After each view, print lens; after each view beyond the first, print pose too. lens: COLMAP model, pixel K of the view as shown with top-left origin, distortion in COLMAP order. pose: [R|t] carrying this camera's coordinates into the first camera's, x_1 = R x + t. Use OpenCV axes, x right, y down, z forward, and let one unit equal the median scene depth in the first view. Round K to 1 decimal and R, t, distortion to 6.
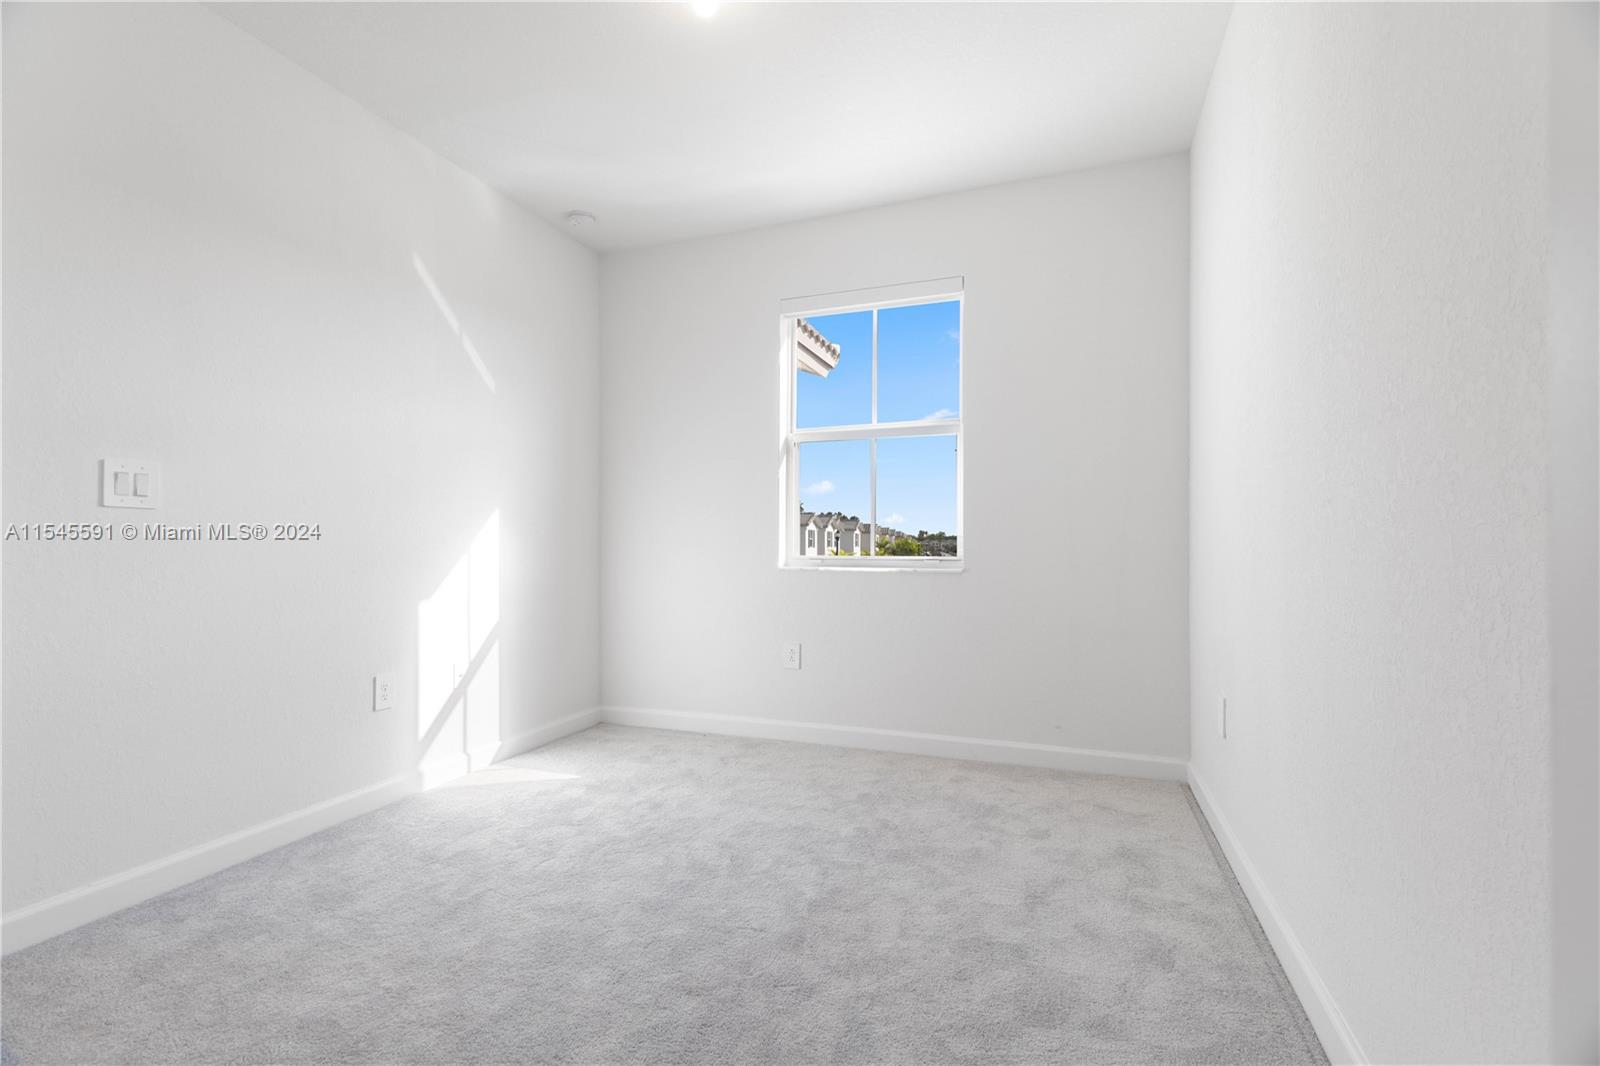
lens RADIAL K [[719.0, 0, 789.0], [0, 719.0, 531.2], [0, 0, 1]] dist [0.015354, 0.000036]
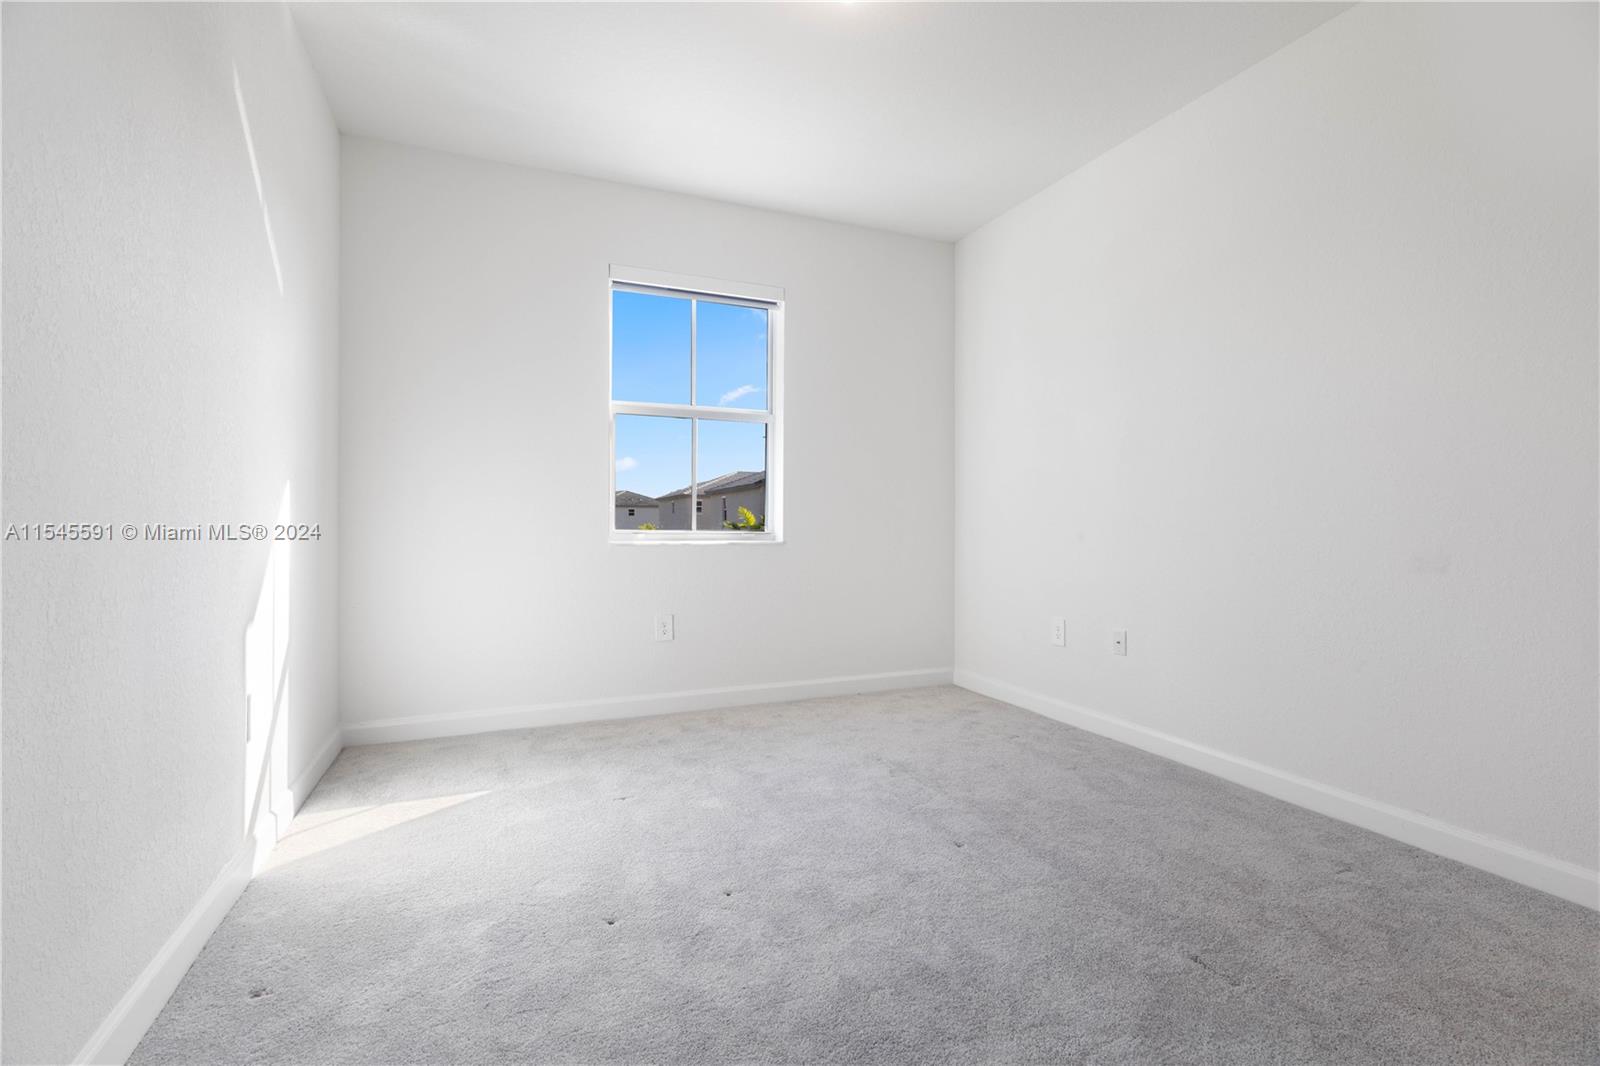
lens RADIAL K [[719.0, 0, 789.0], [0, 719.0, 531.2], [0, 0, 1]] dist [0.015354, 0.000036]
pose [[0.774155, -0.026517, 0.632440, -0.451286], [-0.000499, 0.999096, 0.042500, -0.010111], [-0.632995, -0.033217, 0.773443, 0.078211]]
